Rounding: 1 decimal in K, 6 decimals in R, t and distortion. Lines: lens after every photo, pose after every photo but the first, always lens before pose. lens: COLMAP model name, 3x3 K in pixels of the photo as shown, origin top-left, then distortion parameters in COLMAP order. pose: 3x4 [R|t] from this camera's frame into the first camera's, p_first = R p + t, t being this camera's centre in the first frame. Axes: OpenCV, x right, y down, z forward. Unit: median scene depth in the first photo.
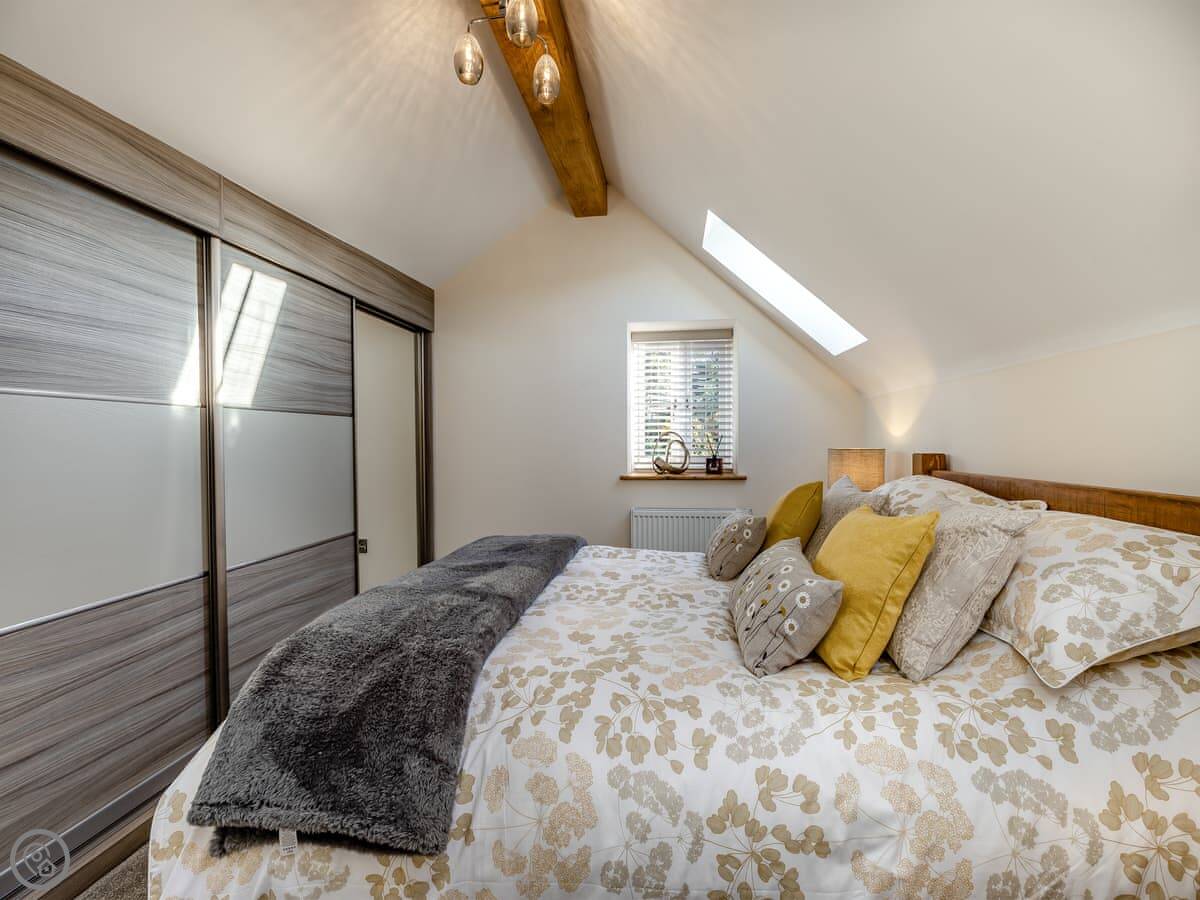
lens RADIAL K [[535.8, 0, 601.3], [0, 535.8, 448.4], [0, 0, 1]] dist [0.003774, -0.000838]
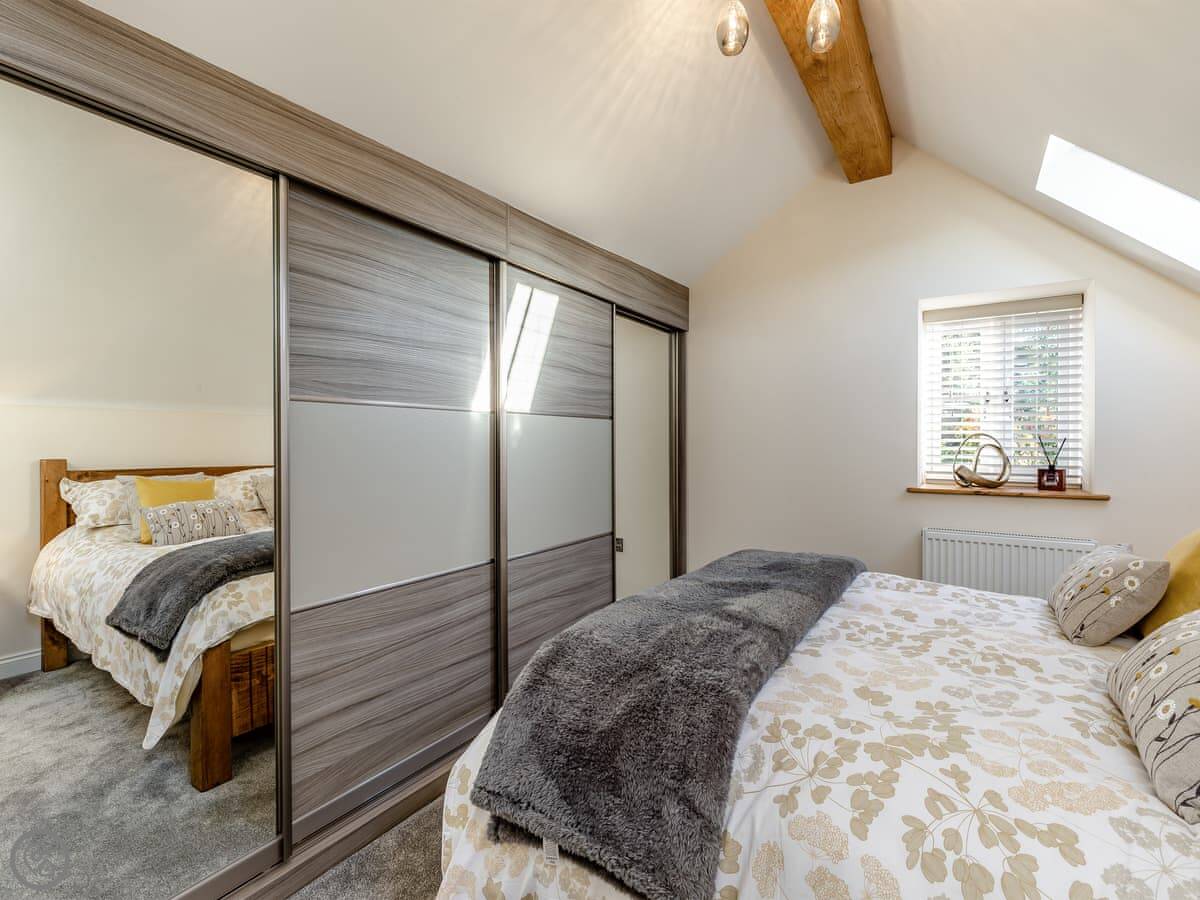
lens RADIAL K [[552.9, 0, 600.0], [0, 552.9, 450.0], [0, 0, 1]] dist [0.002294, -0.000133]
pose [[0.899177, 0.012345, -0.437412, -0.036564], [-0.012120, 0.999921, 0.003305, -0.006505], [0.437418, 0.002330, 0.899255, 0.068742]]
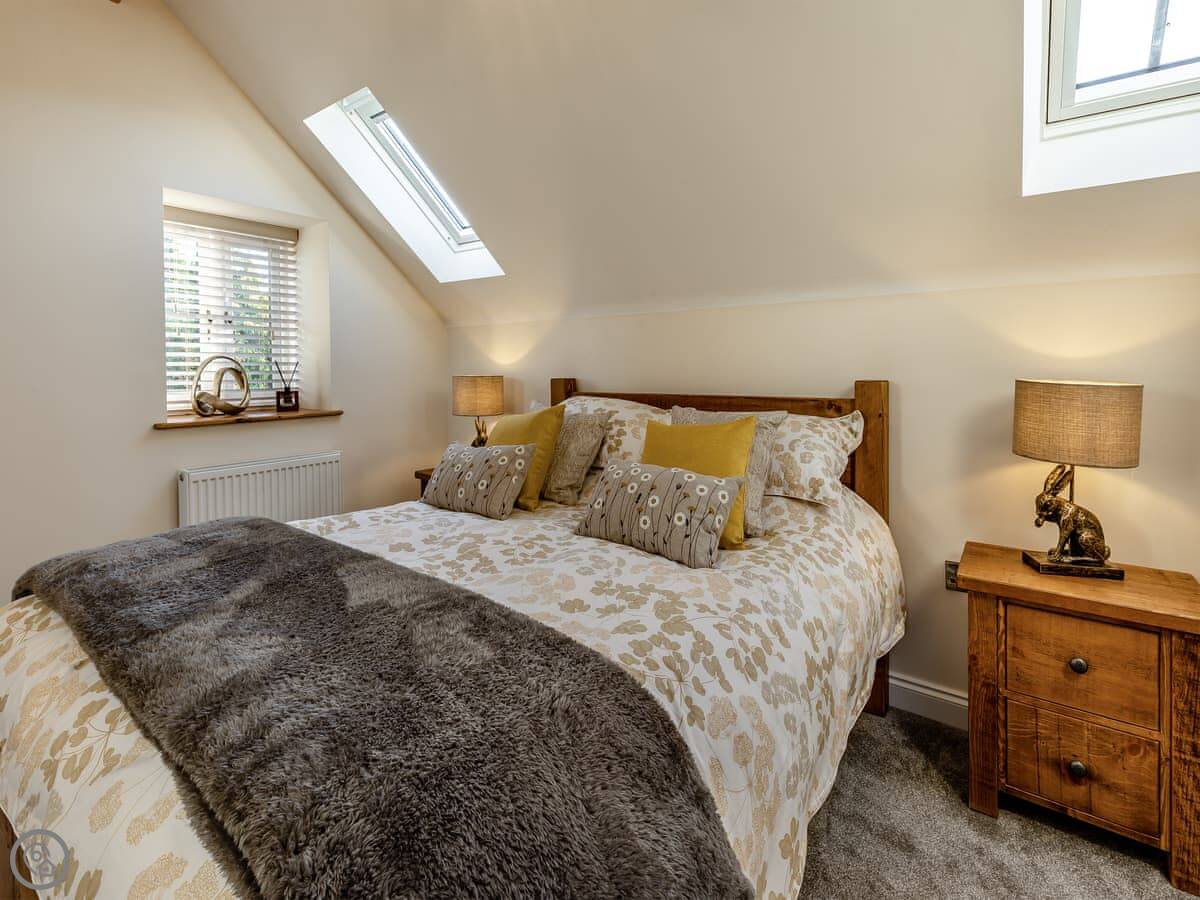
lens RADIAL K [[568.1, 0, 600.2], [0, 568.1, 370.7], [0, 0, 1]] dist [0.000100, -0.000024]
pose [[0.487656, -0.005825, 0.873016, -0.612755], [0.016250, 0.999865, -0.002406, -0.003140], [-0.872885, 0.015360, 0.487685, 0.424450]]
